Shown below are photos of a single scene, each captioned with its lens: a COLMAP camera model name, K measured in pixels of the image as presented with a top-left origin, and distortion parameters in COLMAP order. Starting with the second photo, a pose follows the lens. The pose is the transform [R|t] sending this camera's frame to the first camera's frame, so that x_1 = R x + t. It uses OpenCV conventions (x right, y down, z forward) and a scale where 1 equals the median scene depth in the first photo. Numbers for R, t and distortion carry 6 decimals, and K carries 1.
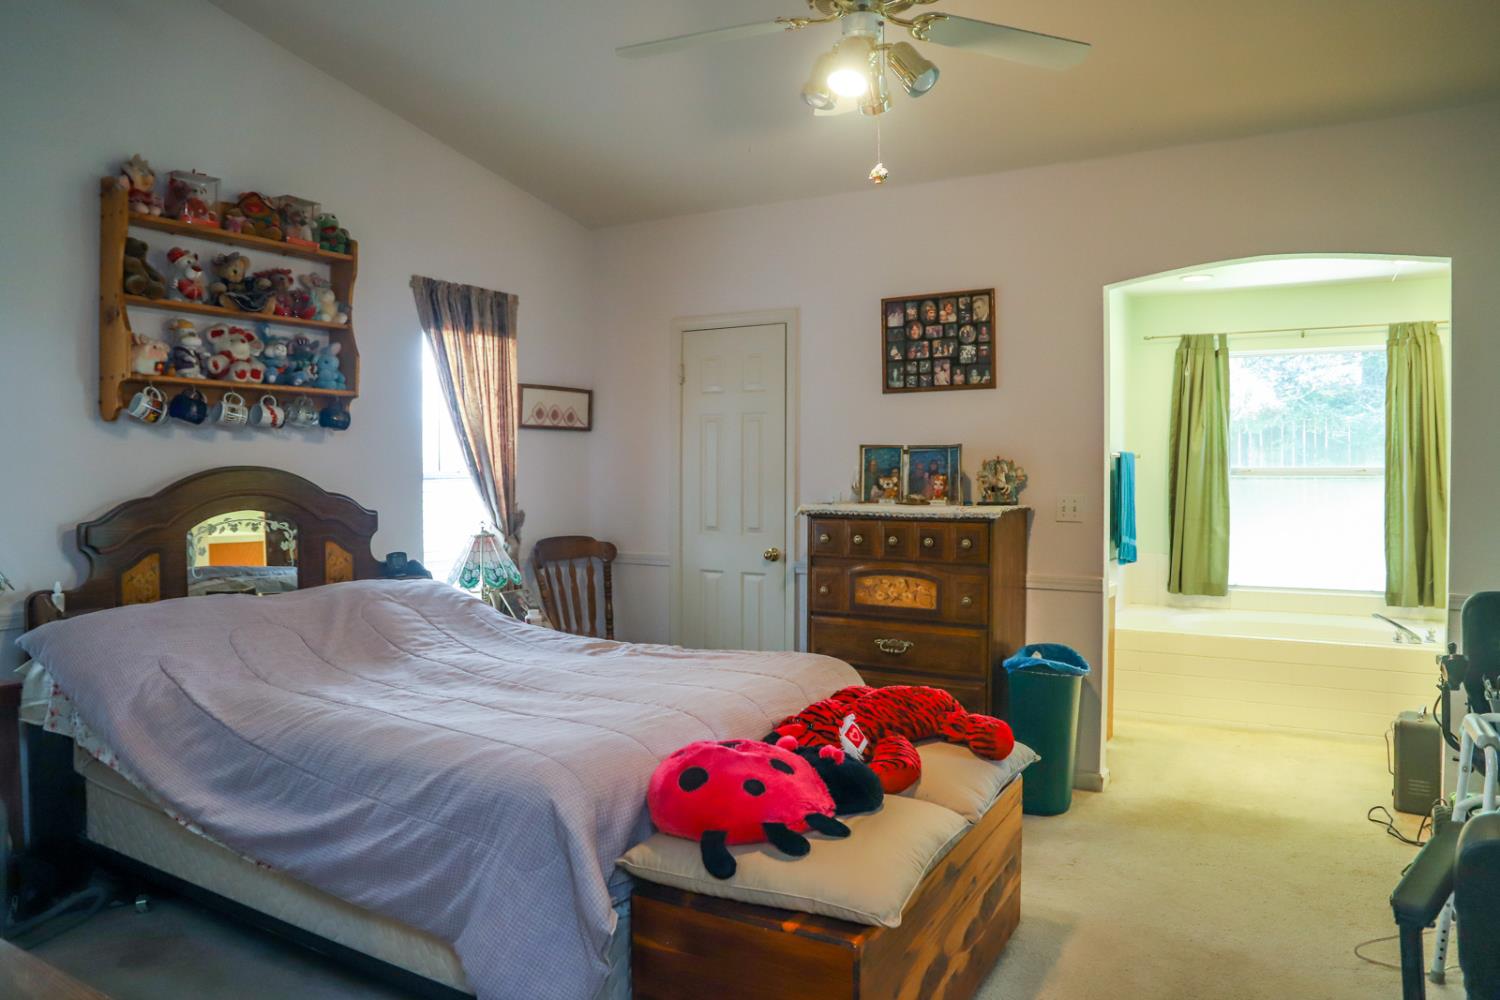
lens RADIAL K [[980.5, 0, 744.9], [0, 980.5, 482.4], [0, 0, 1]] dist [-0.098138, 0.066178]
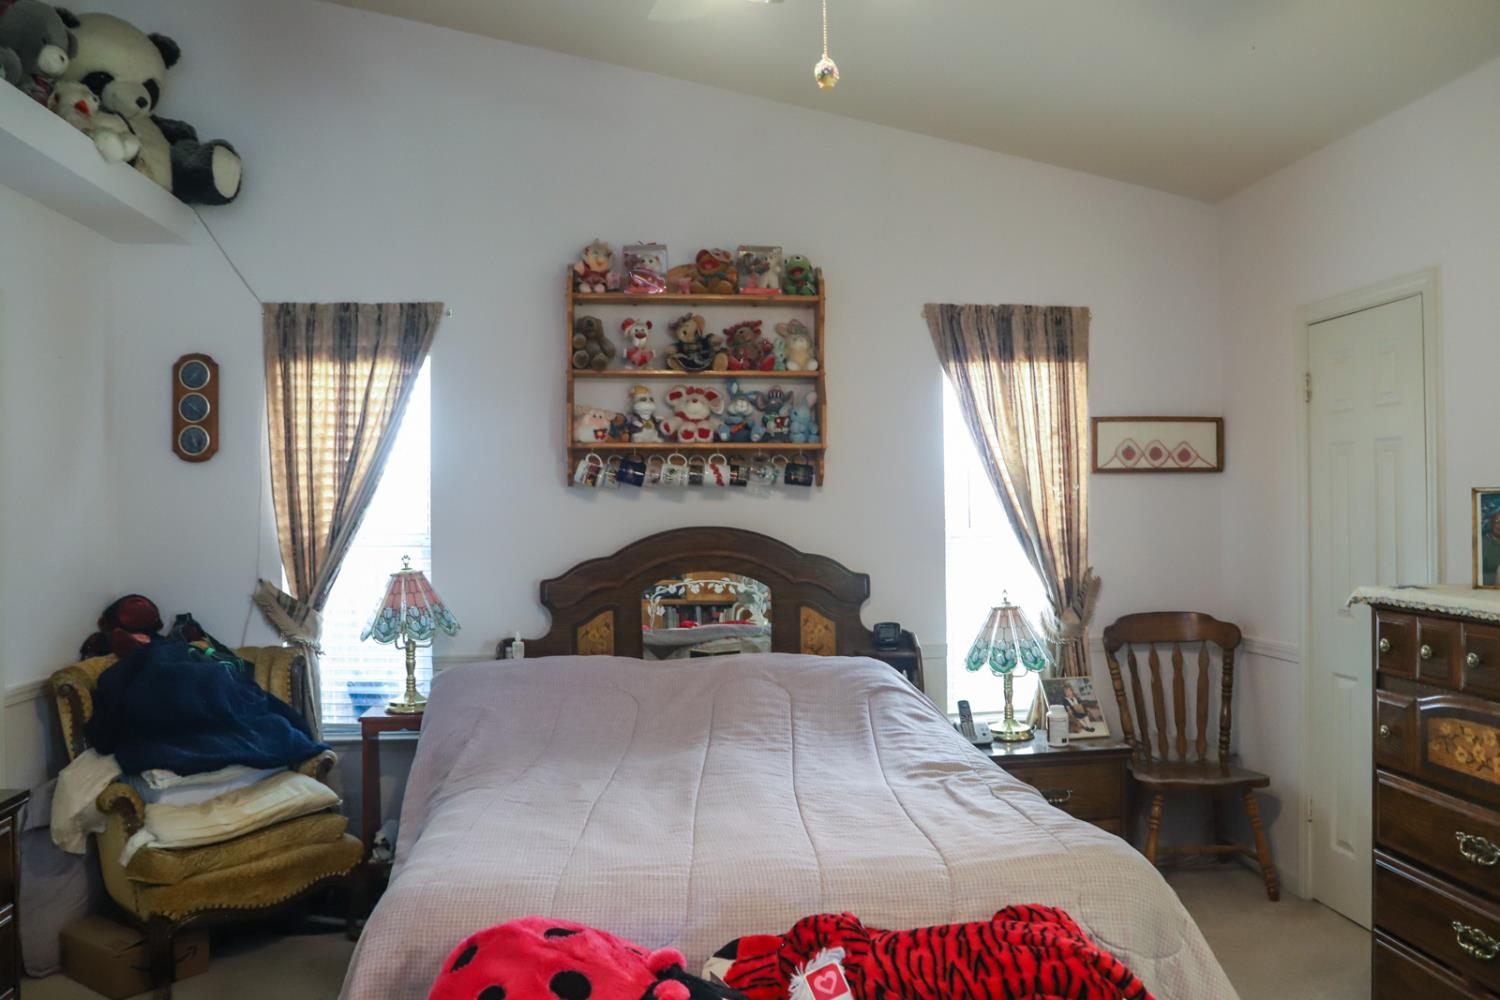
lens RADIAL K [[1088.5, 0, 754.7], [0, 1088.5, 495.1], [0, 0, 1]] dist [-0.131043, 0.097914]
pose [[0.643151, -0.019360, -0.765495, 0.341485], [-0.001658, 0.999643, -0.026675, -0.018001], [0.765738, 0.018426, 0.642889, 0.294833]]
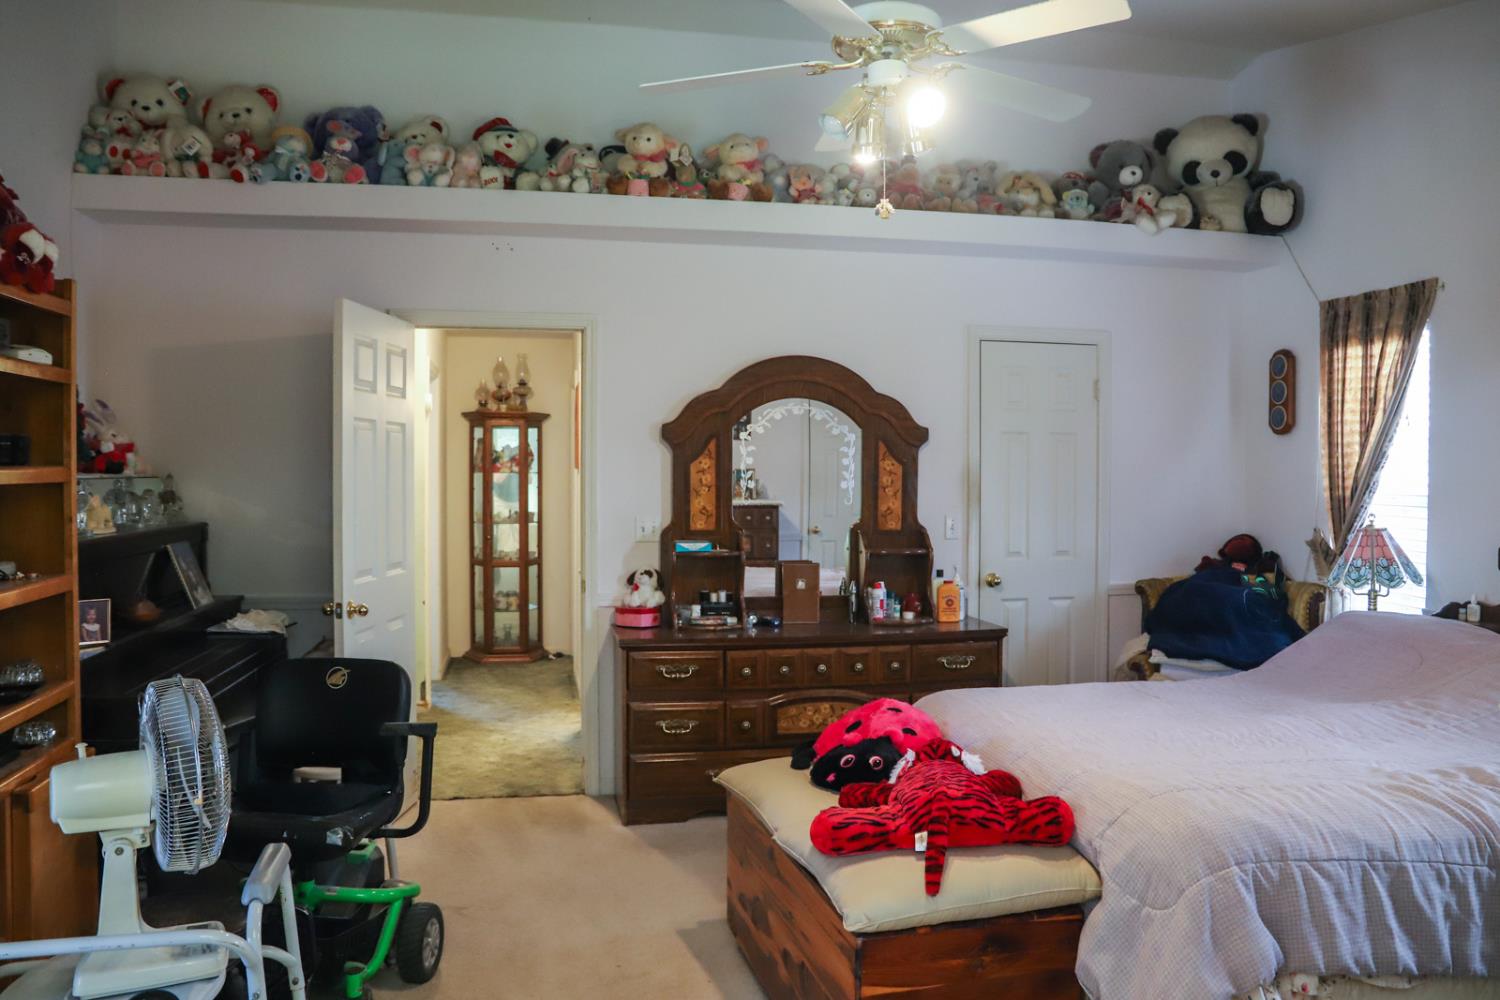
lens RADIAL K [[1088.5, 0, 754.7], [0, 1088.5, 495.1], [0, 0, 1]] dist [-0.131043, 0.097914]
pose [[-0.691123, 0.012263, -0.722633, 0.602387], [-0.015420, 0.999378, 0.031706, -0.031977], [0.722572, 0.033056, -0.690504, 0.946030]]
